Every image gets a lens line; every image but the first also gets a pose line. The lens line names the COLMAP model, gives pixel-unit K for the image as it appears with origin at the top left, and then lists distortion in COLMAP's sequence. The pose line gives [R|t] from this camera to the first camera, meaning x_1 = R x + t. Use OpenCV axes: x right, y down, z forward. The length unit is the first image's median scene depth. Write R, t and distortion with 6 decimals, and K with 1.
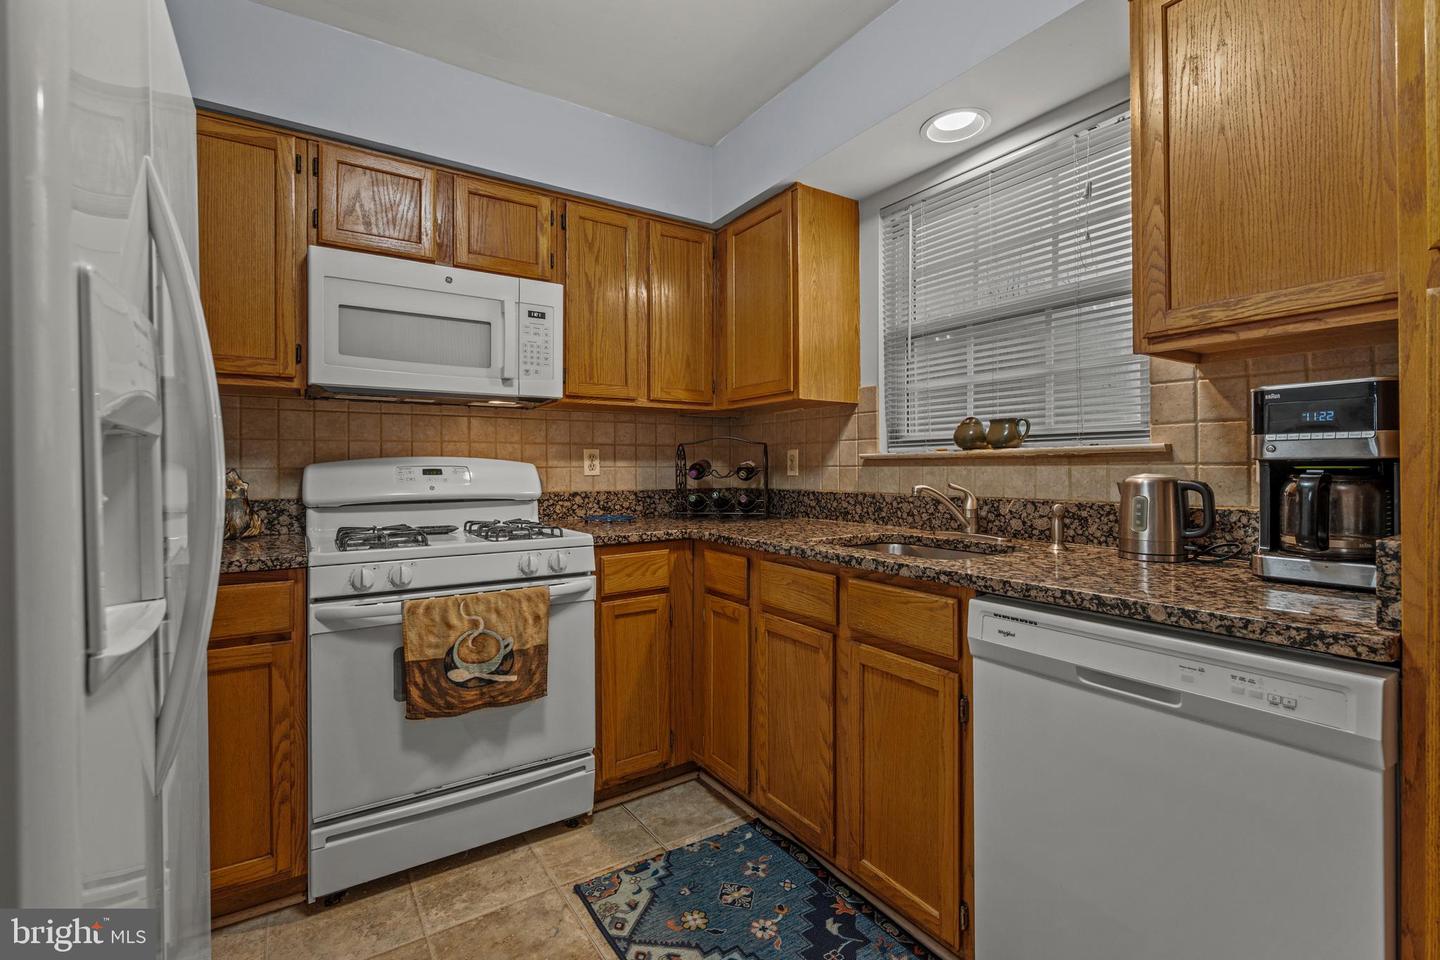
lens RADIAL K [[649.9, 0, 728.0], [0, 649.9, 481.5], [0, 0, 1]] dist [-0.001363, 0.000049]
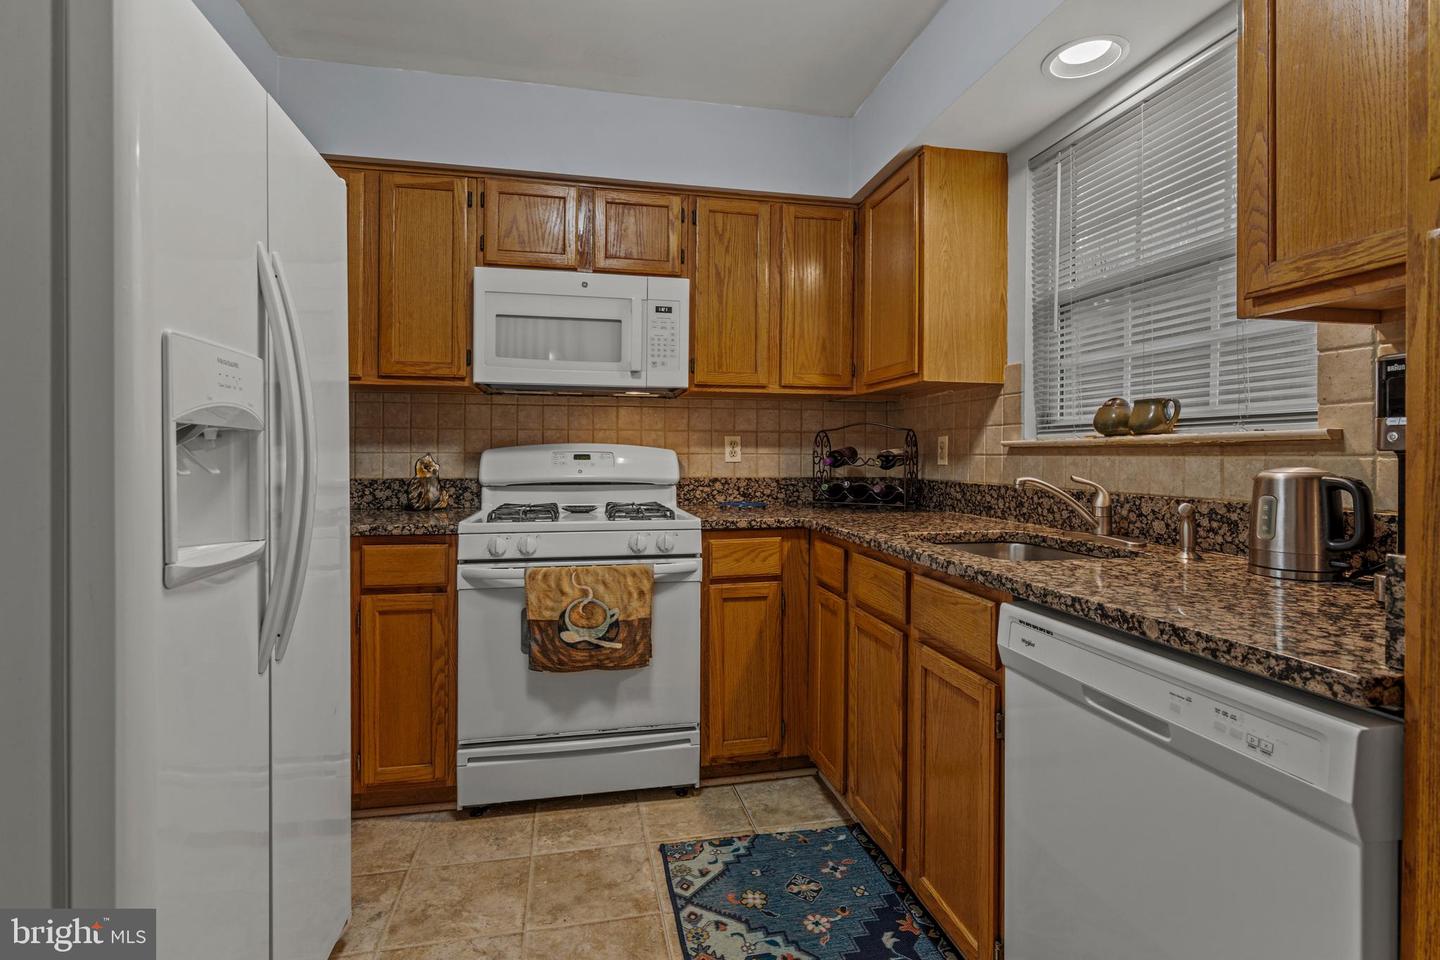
lens RADIAL K [[709.8, 0, 725.5], [0, 709.8, 473.8], [0, 0, 1]] dist [-0.000760, 0.000883]
pose [[0.928400, 0.017995, -0.371147, 0.283228], [-0.015796, 0.999835, 0.008965, -0.001078], [0.371247, -0.002460, 0.928531, -0.045234]]
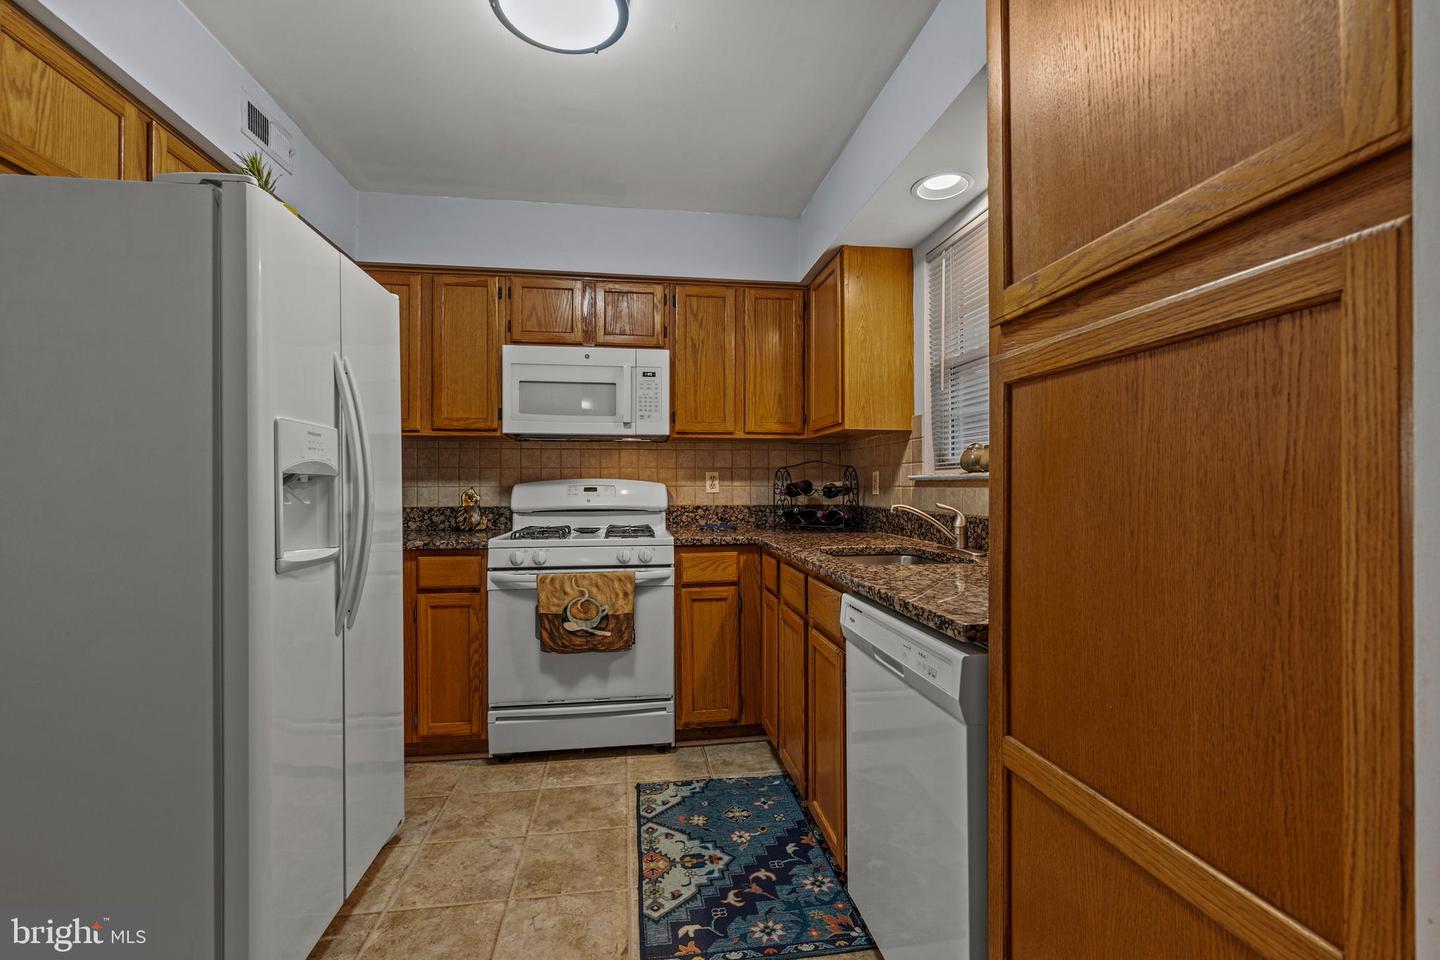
lens RADIAL K [[649.9, 0, 729.7], [0, 649.9, 499.8], [0, 0, 1]] dist [-0.001363, 0.000049]
pose [[0.904313, 0.013337, -0.426661, 0.534217], [-0.011465, 0.999910, 0.006955, -0.006946], [0.426716, -0.001398, 0.904385, -0.188319]]
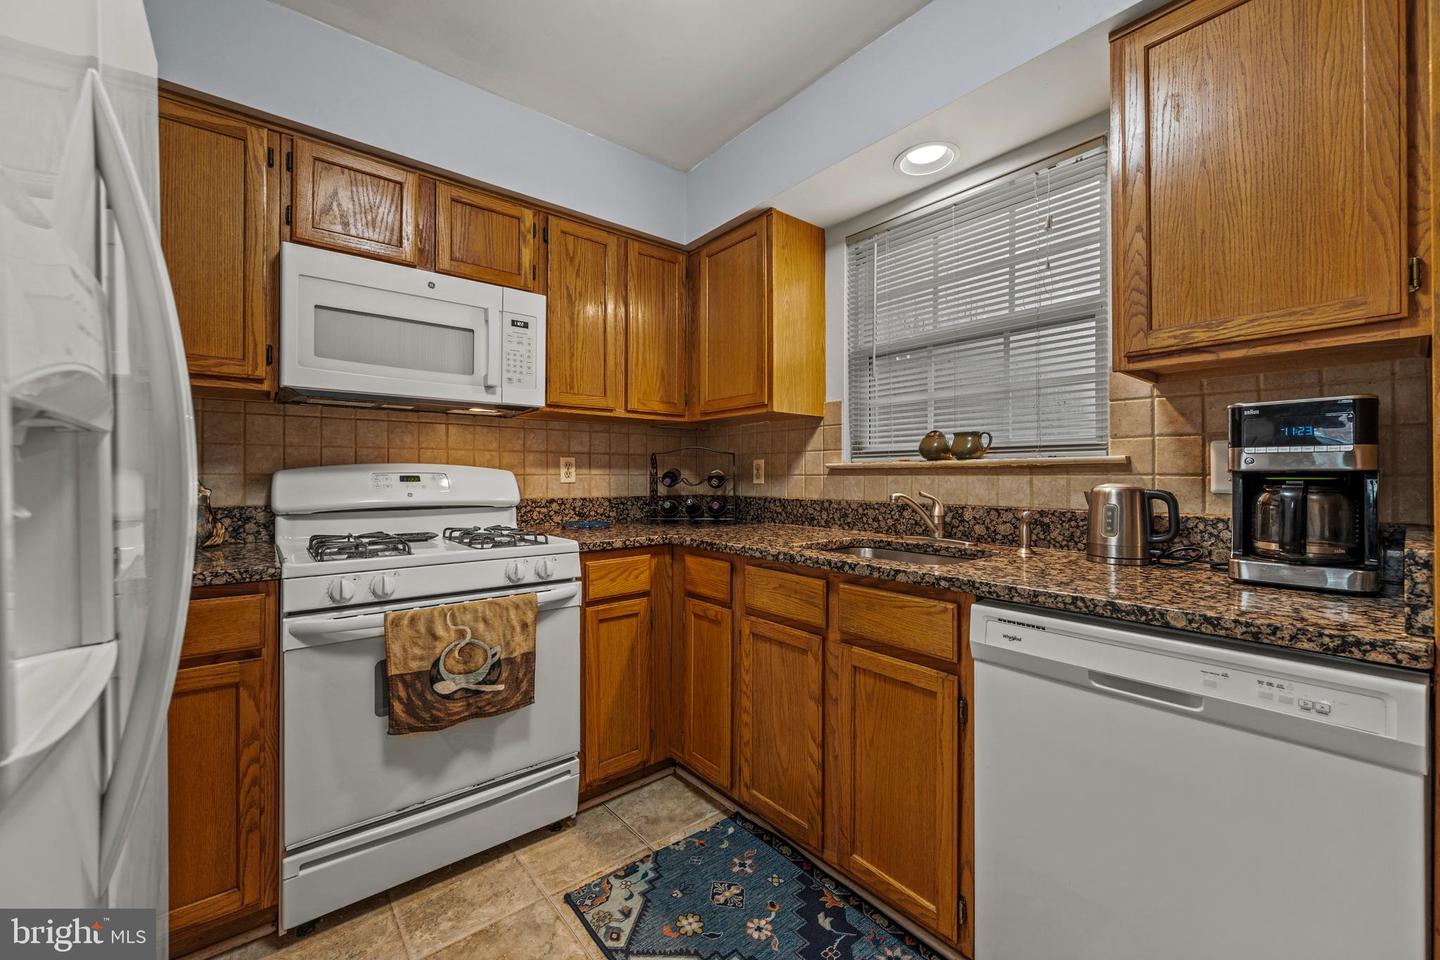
lens RADIAL K [[572.3, 0, 720.2], [0, 572.3, 485.4], [0, 0, 1]] dist [-0.002489, 0.000383]
pose [[0.994965, 0.003238, 0.100169, -0.087797], [-0.002752, 0.999984, -0.004991, -0.001813], [-0.100184, 0.004690, 0.994958, 0.100310]]
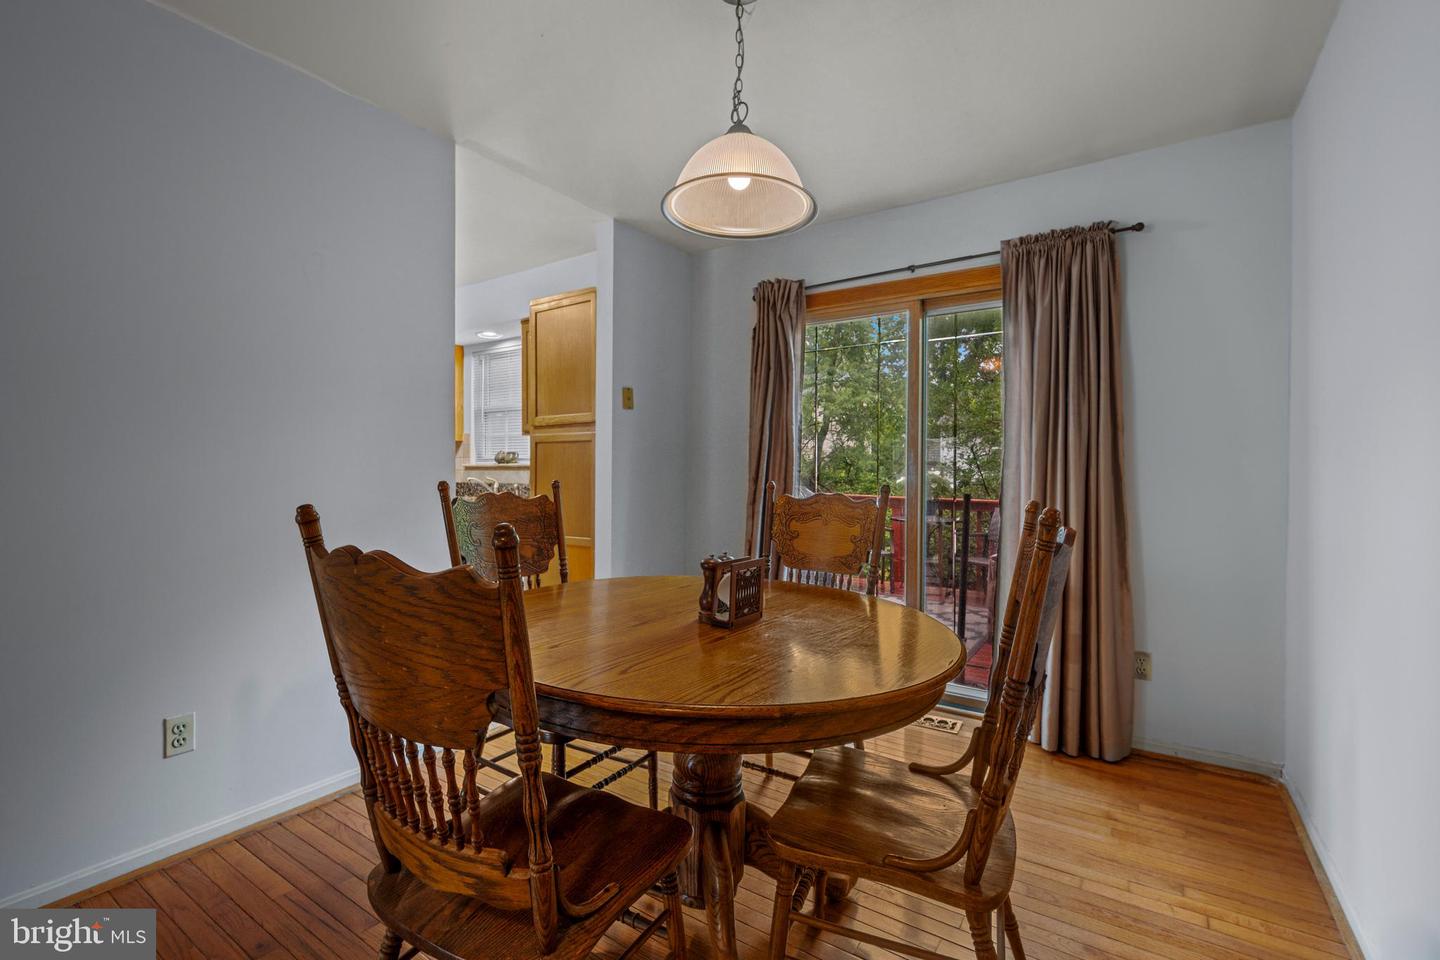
lens RADIAL K [[649.9, 0, 729.5], [0, 649.9, 476.5], [0, 0, 1]] dist [-0.001363, 0.000049]
pose [[0.932642, 0.013939, 0.360533, 0.336991], [-0.009720, 0.999861, -0.013512, 0.025923], [-0.360671, 0.009097, 0.932649, -1.770186]]
